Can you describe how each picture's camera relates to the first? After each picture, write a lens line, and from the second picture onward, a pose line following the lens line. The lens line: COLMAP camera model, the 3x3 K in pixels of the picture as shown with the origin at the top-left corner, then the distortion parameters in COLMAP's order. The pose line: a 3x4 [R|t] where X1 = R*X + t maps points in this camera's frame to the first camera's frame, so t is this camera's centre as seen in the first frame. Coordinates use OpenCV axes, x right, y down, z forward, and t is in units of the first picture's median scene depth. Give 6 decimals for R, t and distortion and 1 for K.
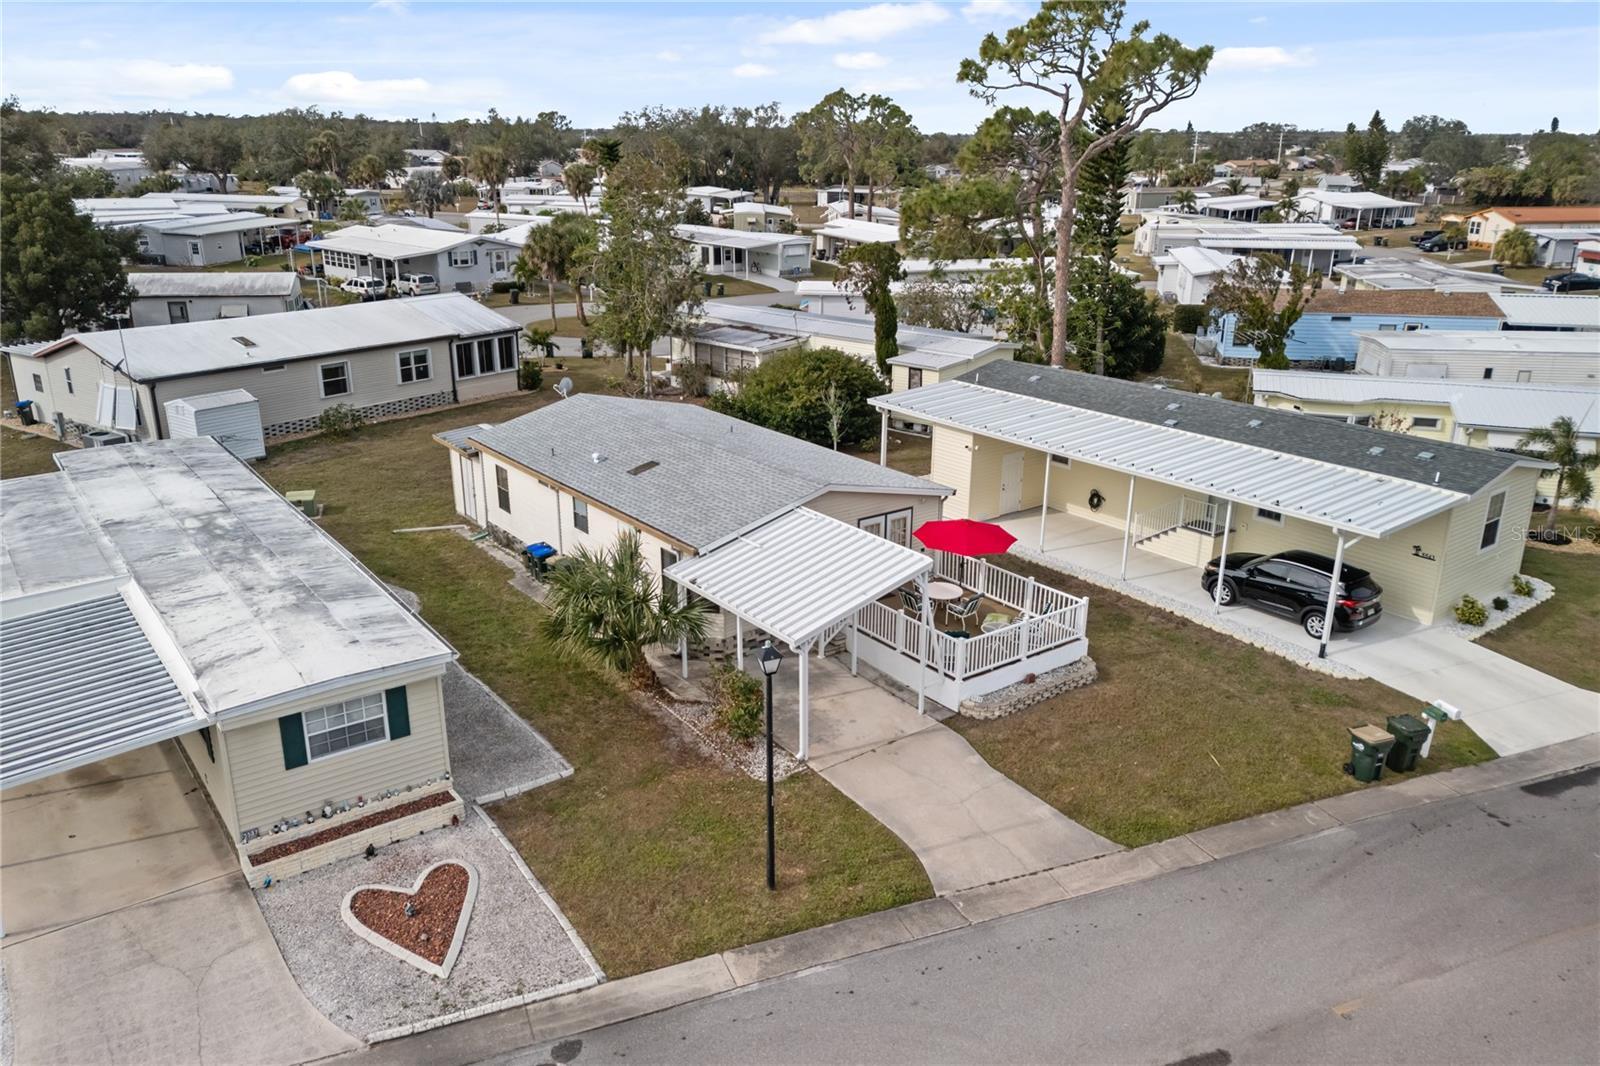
lens RADIAL K [[1165.5, 0, 805.3], [0, 1165.5, 527.4], [0, 0, 1]] dist [0.082038, -0.075544]
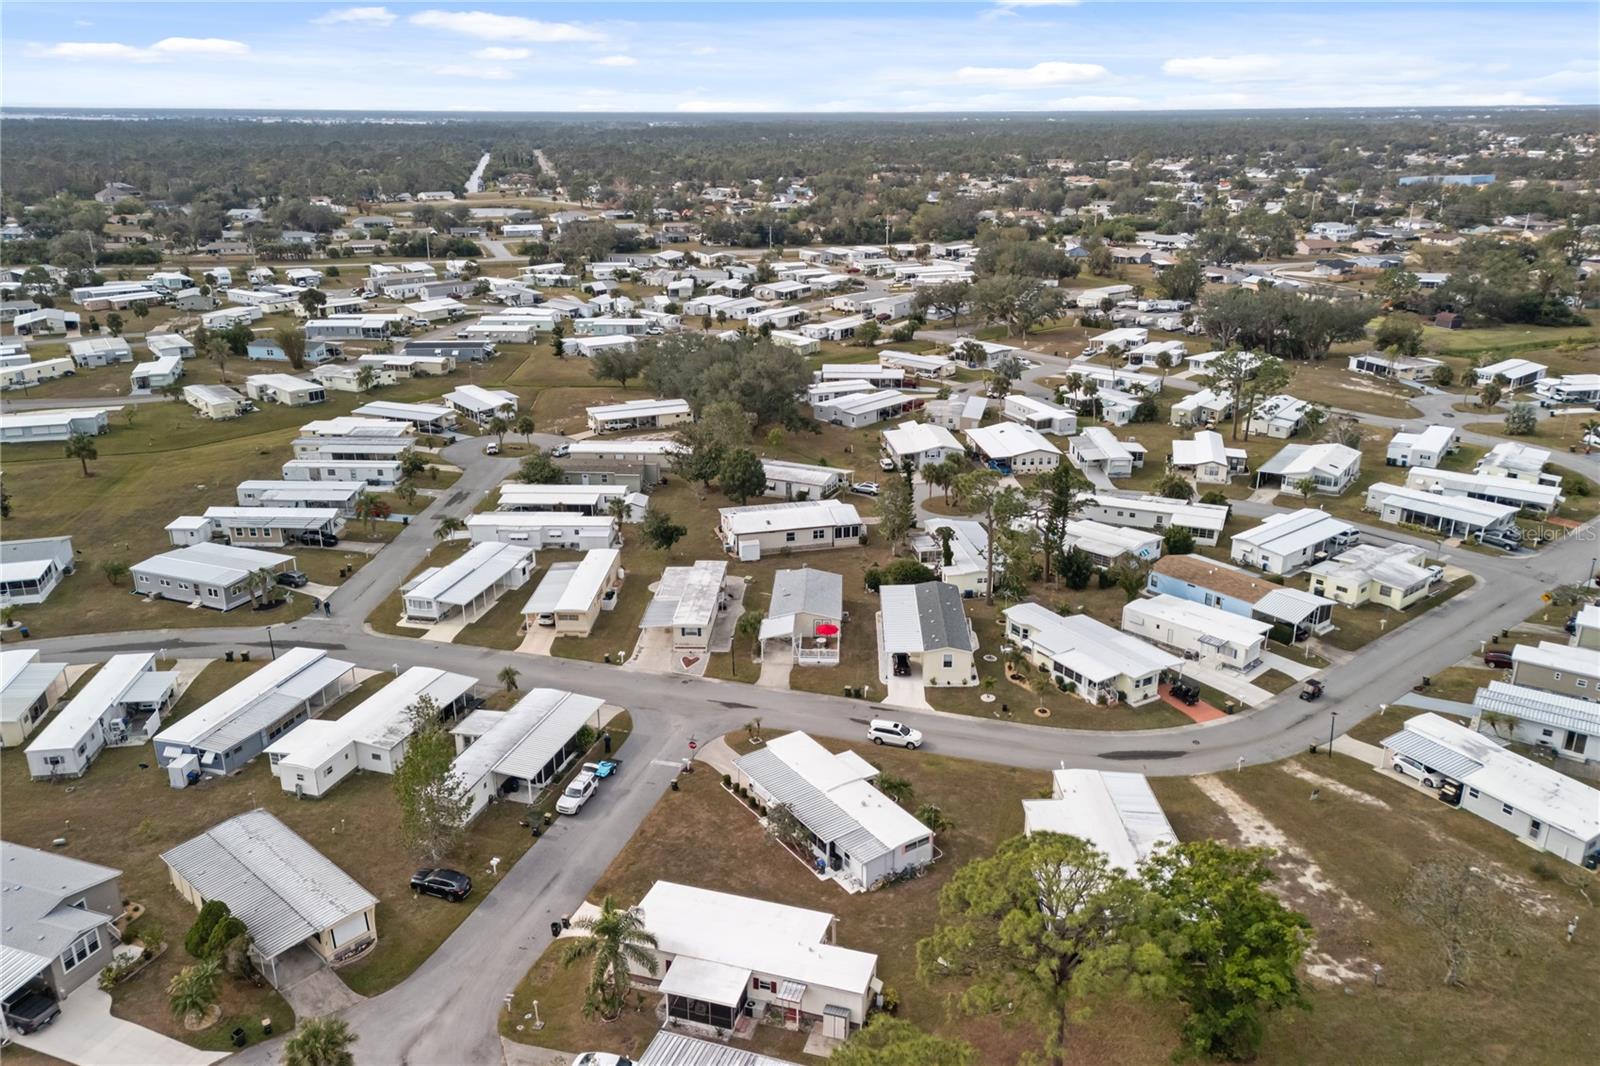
lens RADIAL K [[1165.5, 0, 805.3], [0, 1165.5, 527.4], [0, 0, 1]] dist [0.082038, -0.075544]
pose [[0.767938, 0.198279, -0.609062, 3.341594], [-0.189757, 0.978621, 0.079332, -0.877448], [0.611771, 0.054651, 0.789145, -3.174886]]
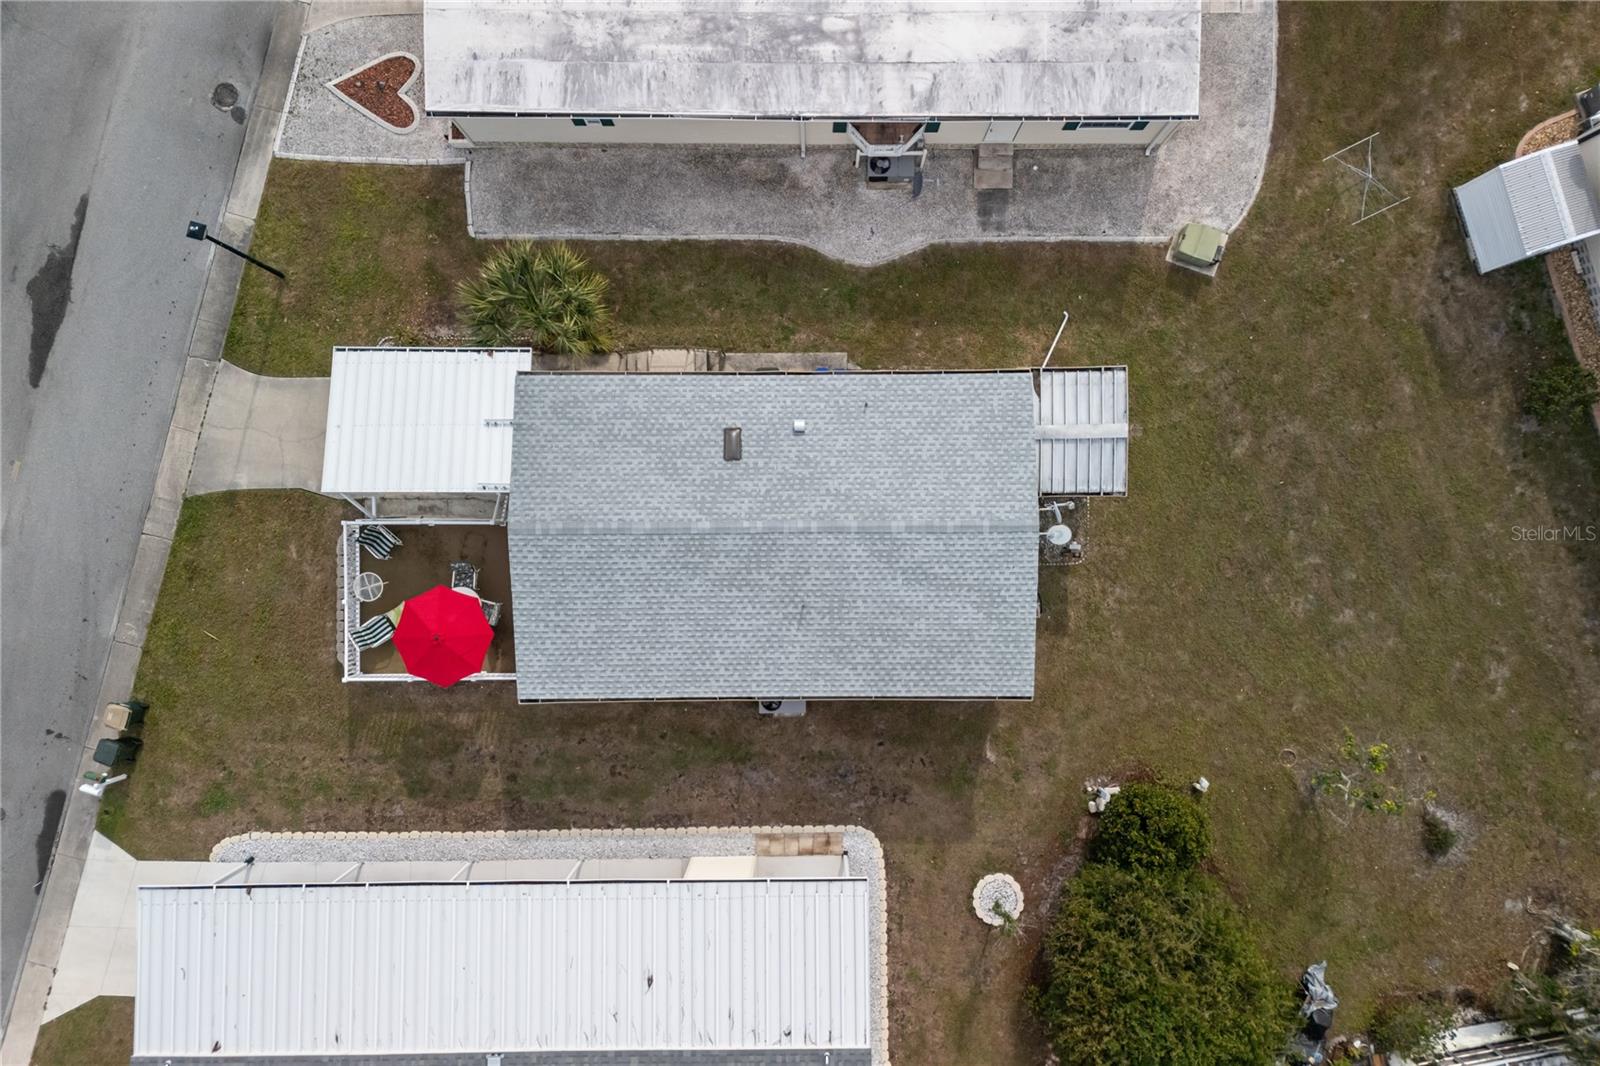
lens RADIAL K [[1165.5, 0, 805.3], [0, 1165.5, 527.4], [0, 0, 1]] dist [0.082038, -0.075544]
pose [[-0.608293, 0.793701, -0.004323, -0.161034], [-0.254563, -0.189933, 0.948221, -1.289889], [0.751783, 0.577896, 0.317582, 1.068900]]
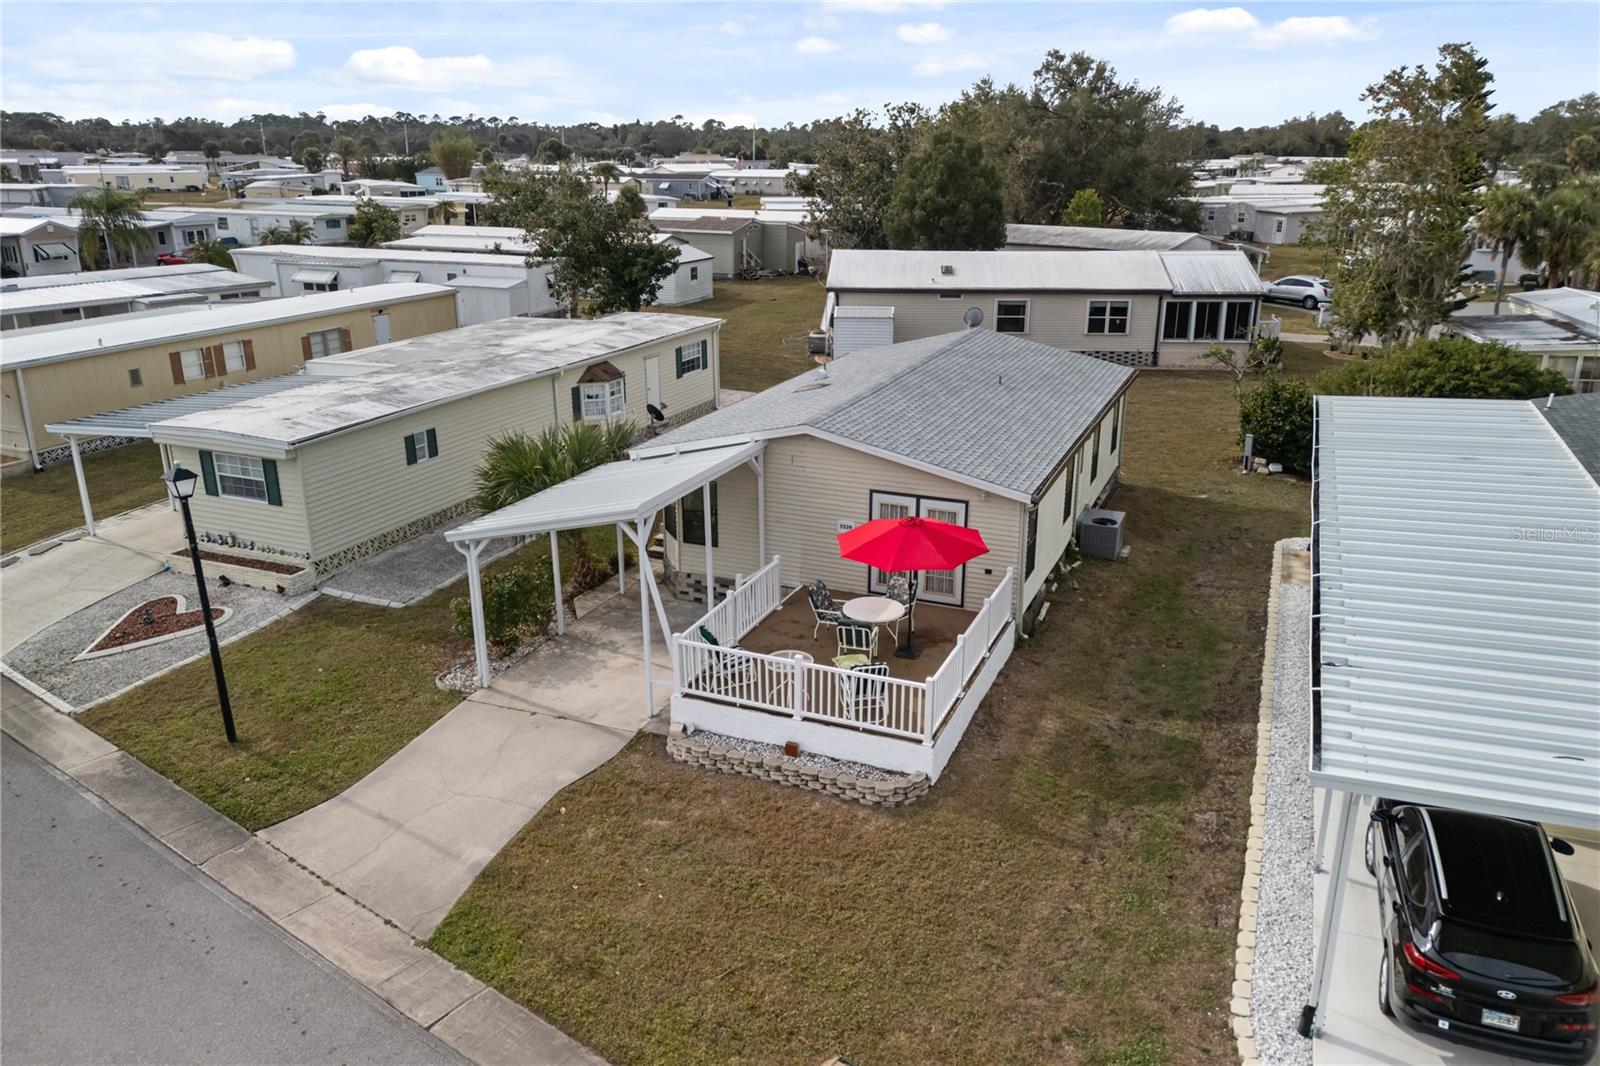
lens RADIAL K [[1165.5, 0, 805.3], [0, 1165.5, 527.4], [0, 0, 1]] dist [0.082038, -0.075544]
pose [[0.497566, 0.259362, -0.827744, 0.820462], [-0.268781, 0.953385, 0.137162, -0.094530], [0.824733, 0.154234, 0.544083, 0.731355]]
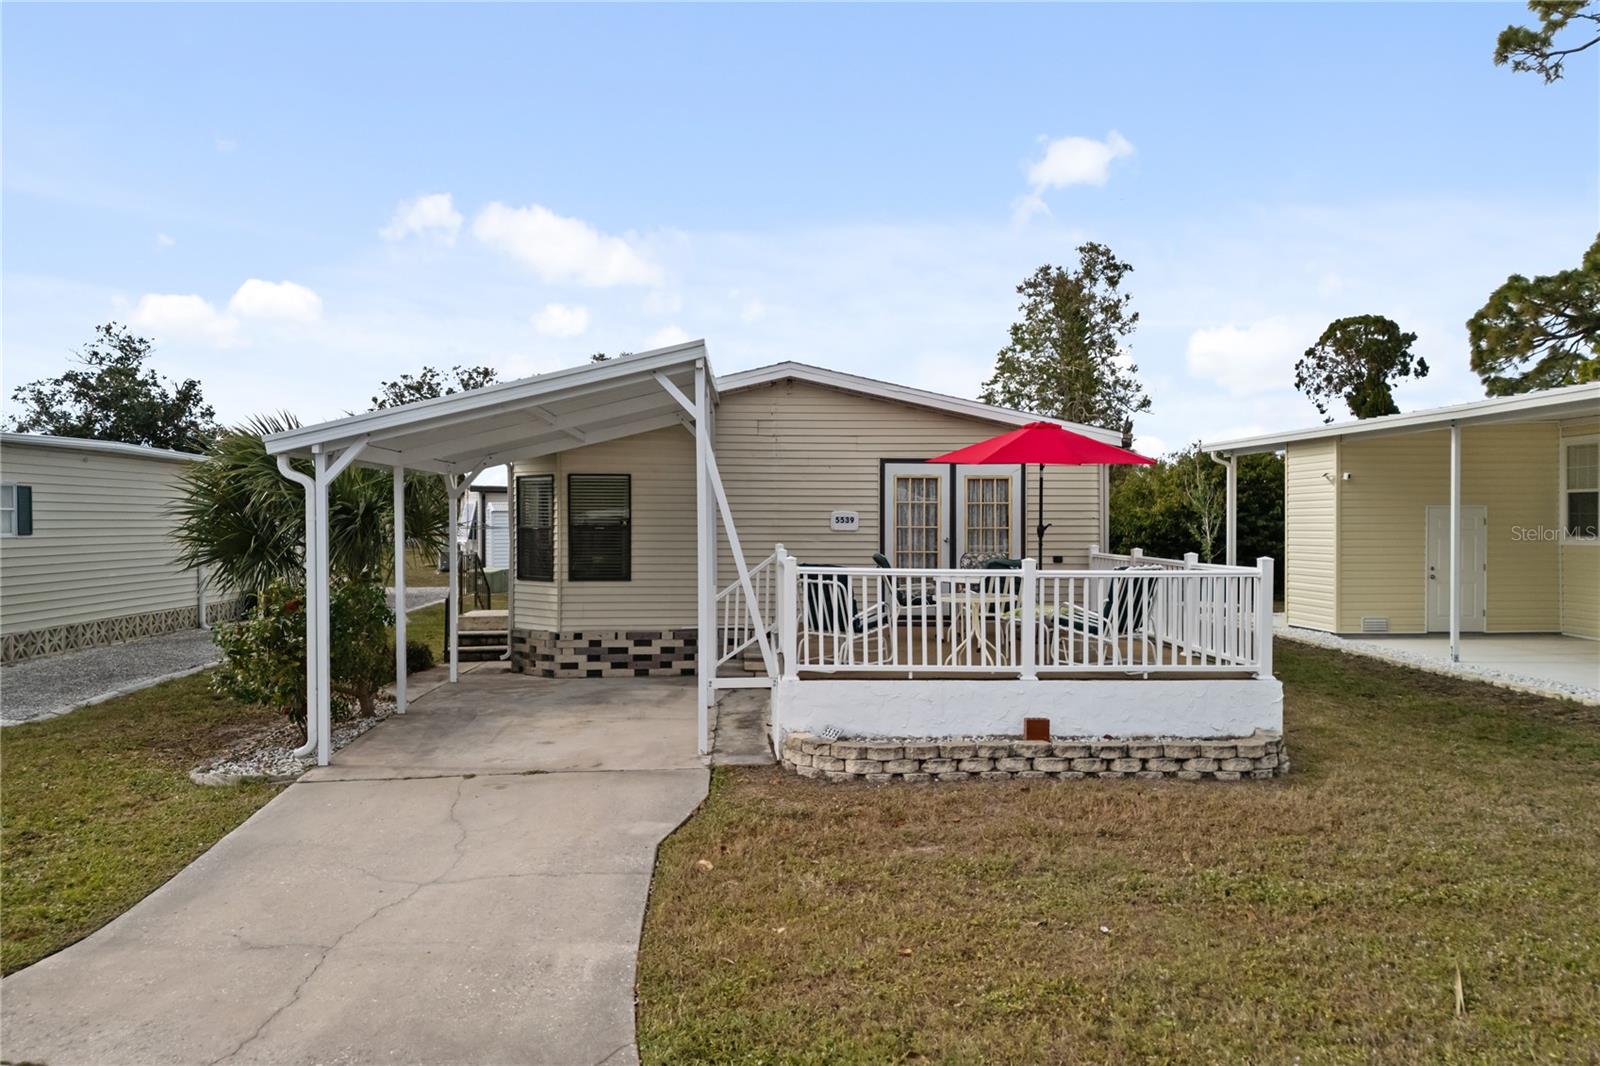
lens RADIAL K [[1165.5, 0, 805.3], [0, 1165.5, 527.4], [0, 0, 1]] dist [0.082038, -0.075544]
pose [[0.820740, -0.006699, -0.571262, 0.397243], [-0.171748, 0.950784, -0.257902, 0.204590], [0.544874, 0.309783, 0.779196, 0.761392]]
